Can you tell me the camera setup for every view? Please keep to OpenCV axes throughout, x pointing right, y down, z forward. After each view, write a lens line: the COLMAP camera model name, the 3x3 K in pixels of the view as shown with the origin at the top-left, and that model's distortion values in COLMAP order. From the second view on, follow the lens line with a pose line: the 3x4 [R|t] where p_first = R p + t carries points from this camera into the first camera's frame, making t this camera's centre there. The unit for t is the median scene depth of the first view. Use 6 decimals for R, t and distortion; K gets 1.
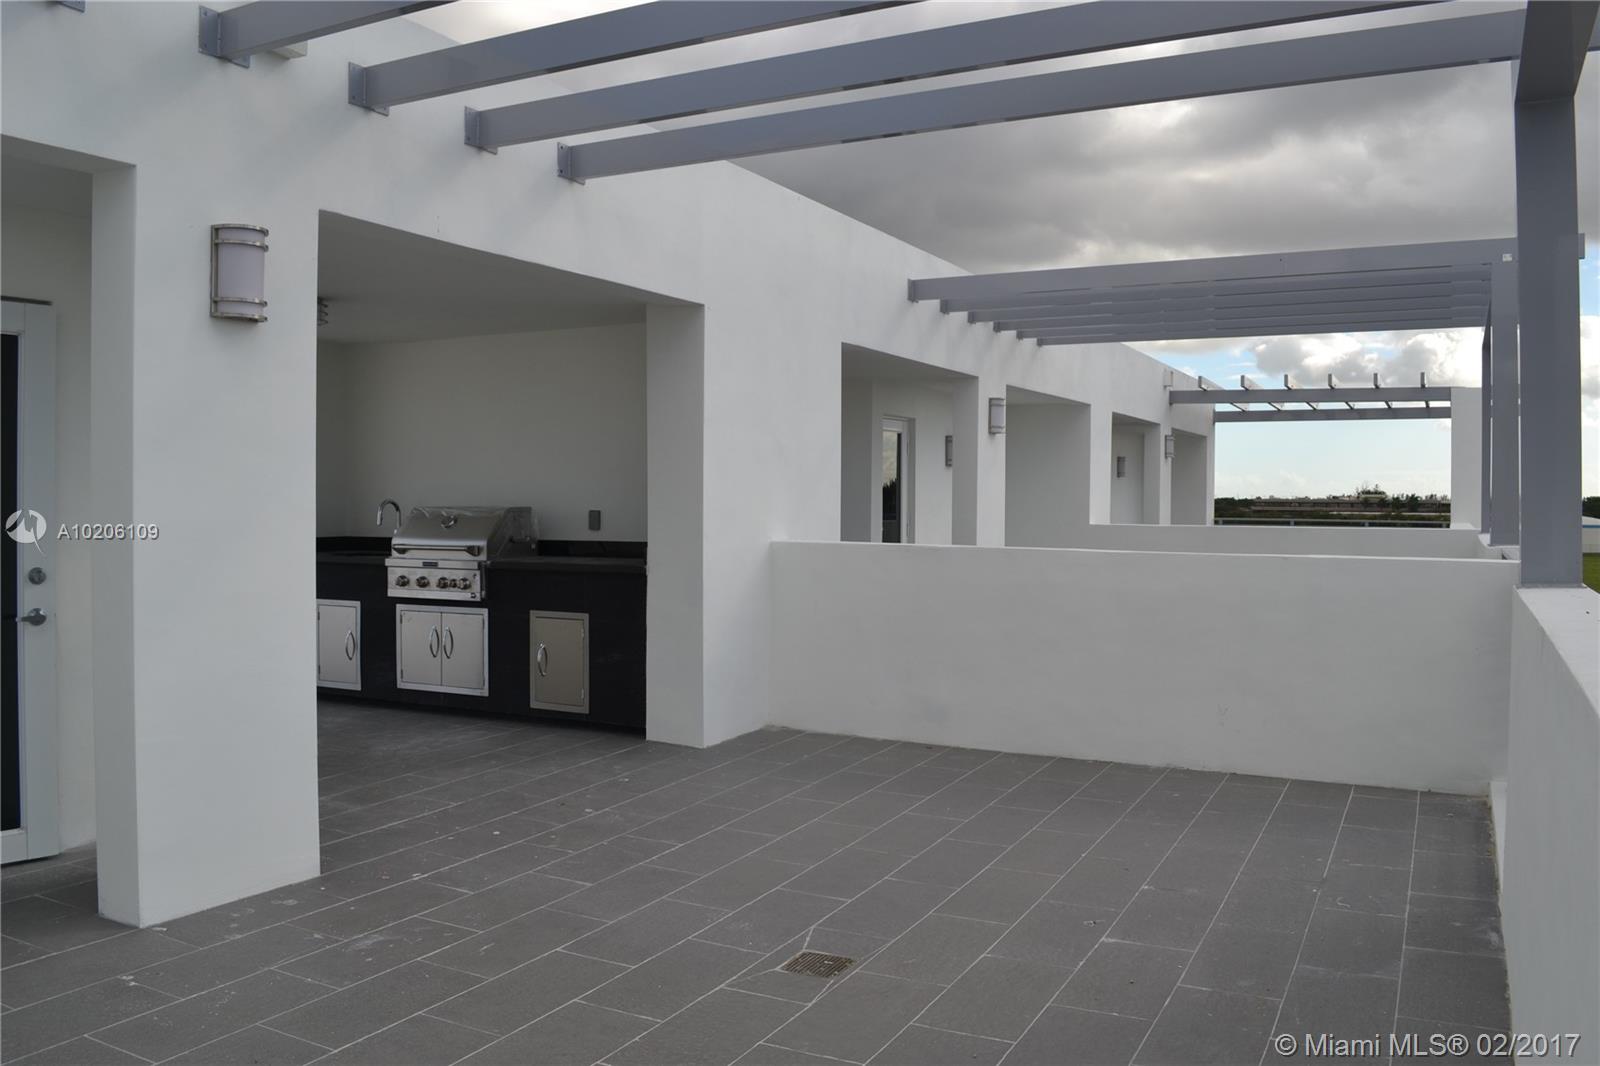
lens RADIAL K [[1270.4, 0, 800.0], [0, 1270.4, 533.0], [0, 0, 1]] dist [-0.088344, 0.014437]
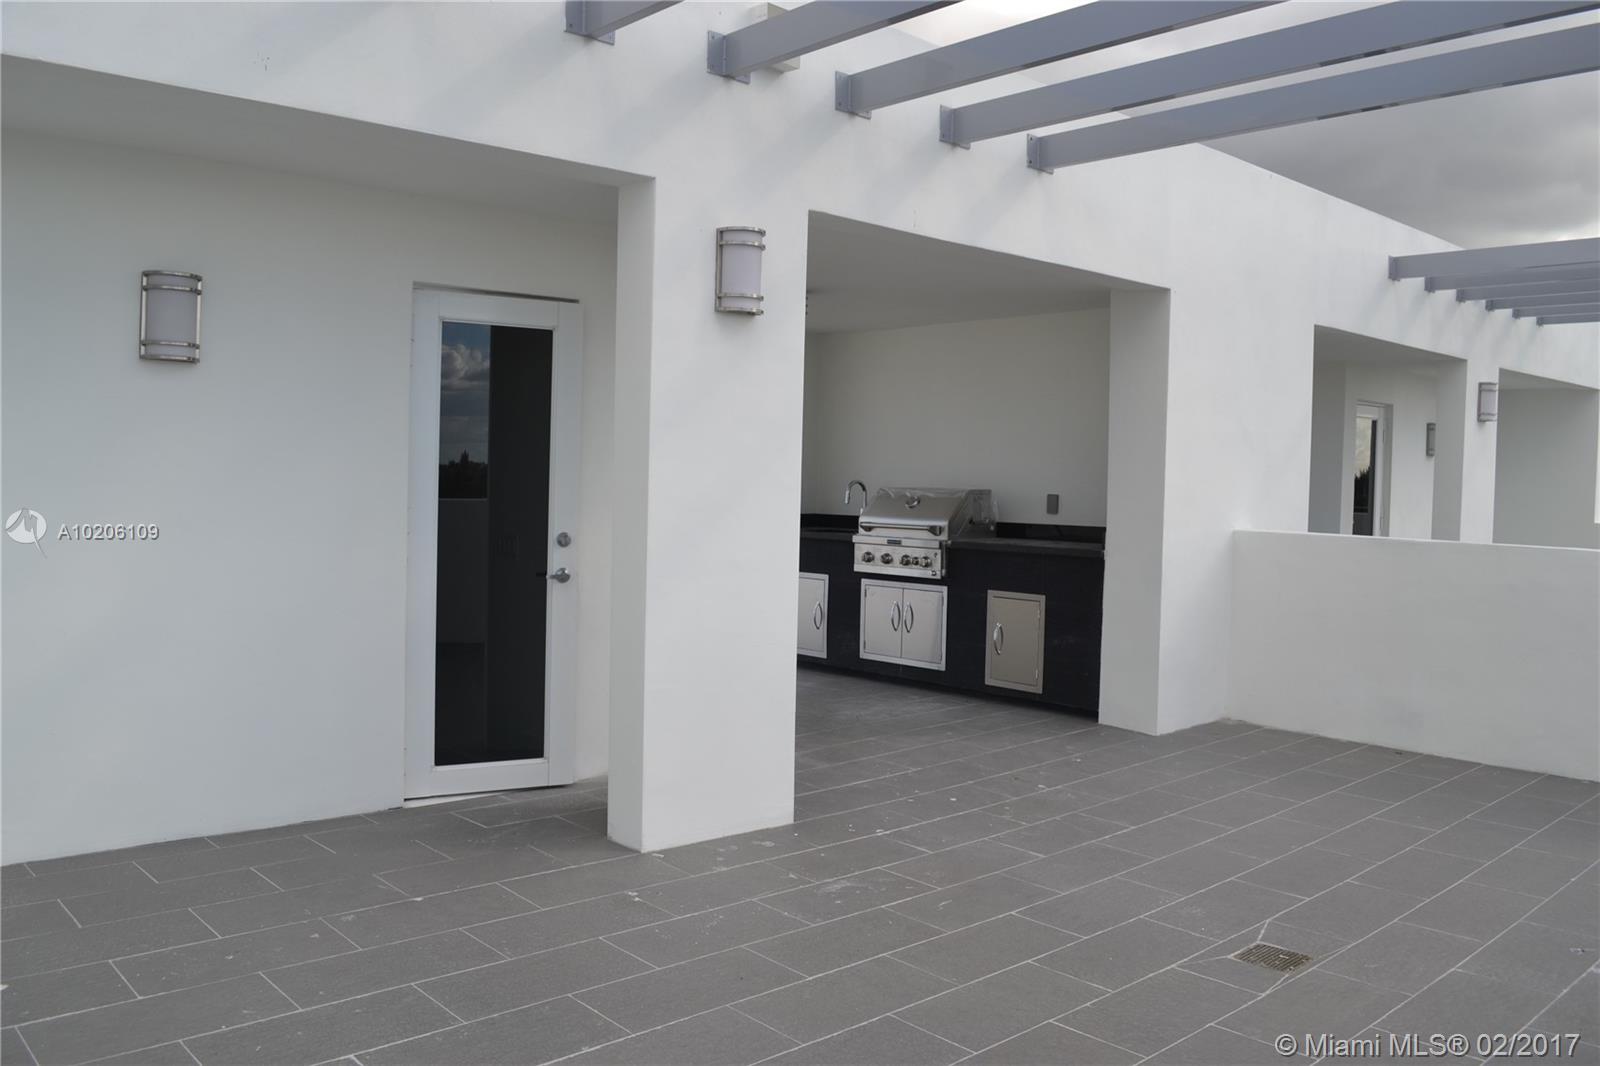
lens RADIAL K [[1270.4, 0, 800.0], [0, 1270.4, 533.0], [0, 0, 1]] dist [-0.088344, 0.014437]
pose [[0.939572, 0.030547, -0.340985, -0.008563], [-0.026647, 0.999515, 0.016117, 0.002910], [0.341312, -0.006057, 0.939931, -0.029692]]
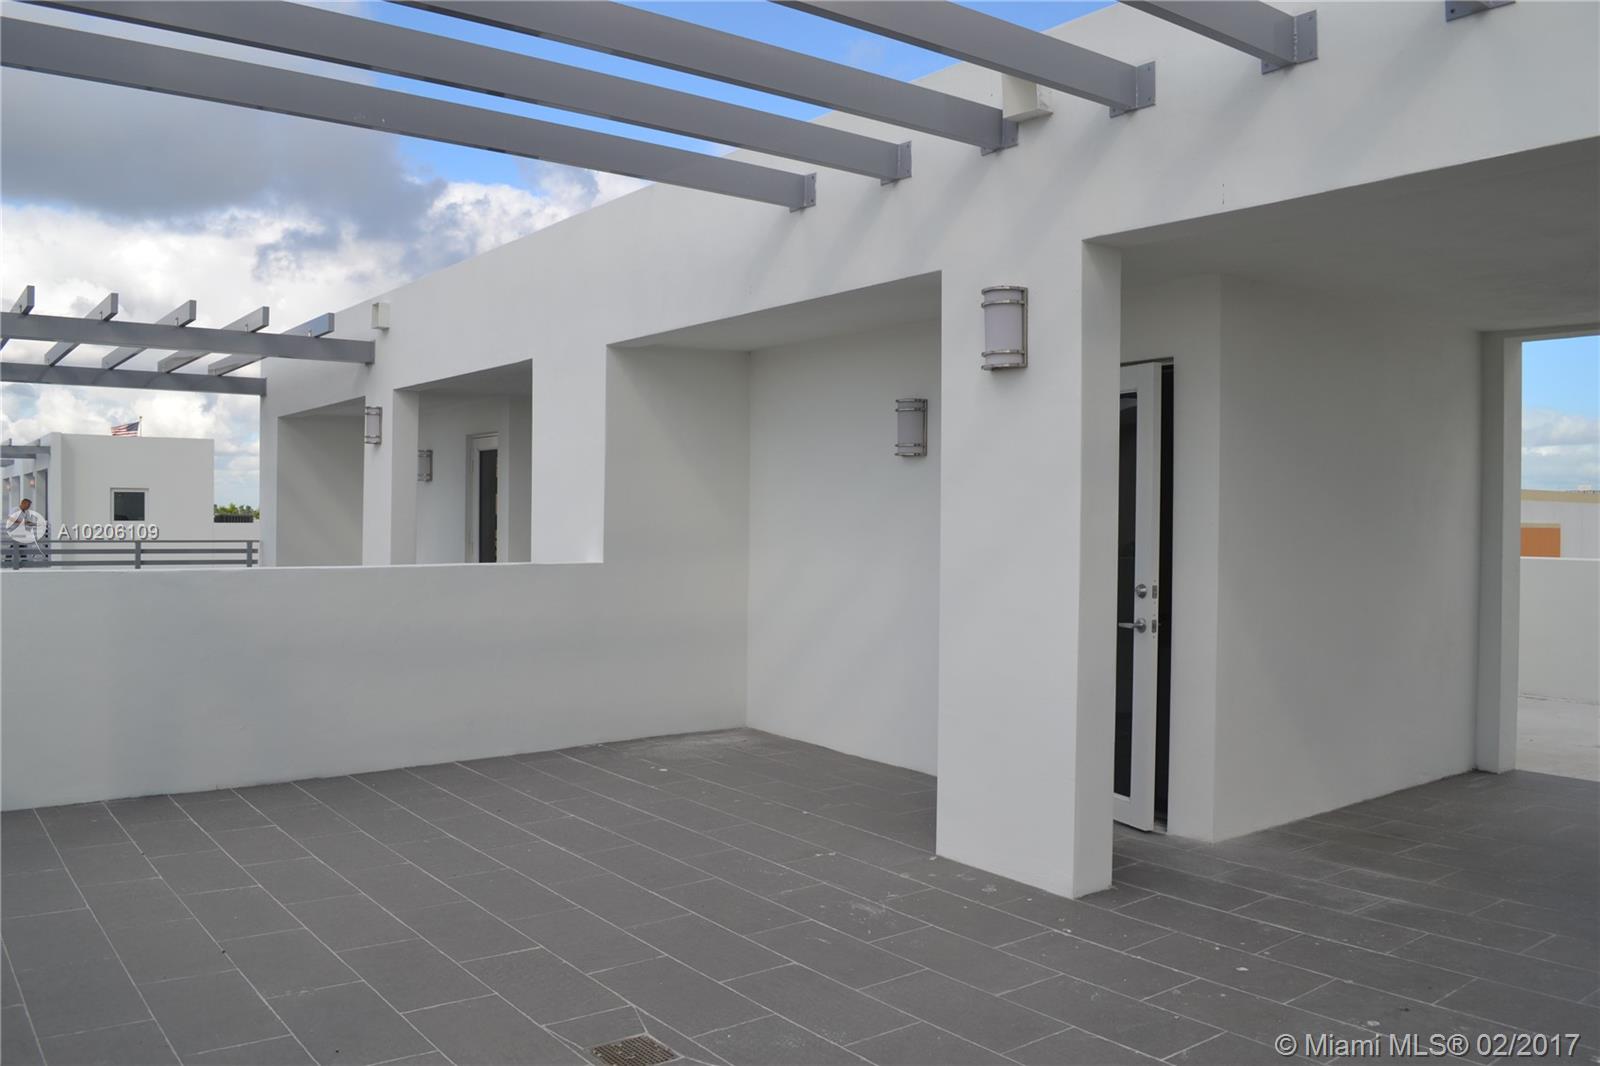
lens RADIAL K [[1284.7, 0, 812.4], [0, 1284.7, 527.5], [0, 0, 1]] dist [-0.085898, 0.002546]
pose [[-0.423449, -0.002898, -0.905915, 0.530742], [-0.037157, 0.999209, 0.014172, -0.026958], [0.905158, 0.039662, -0.423221, 1.028889]]
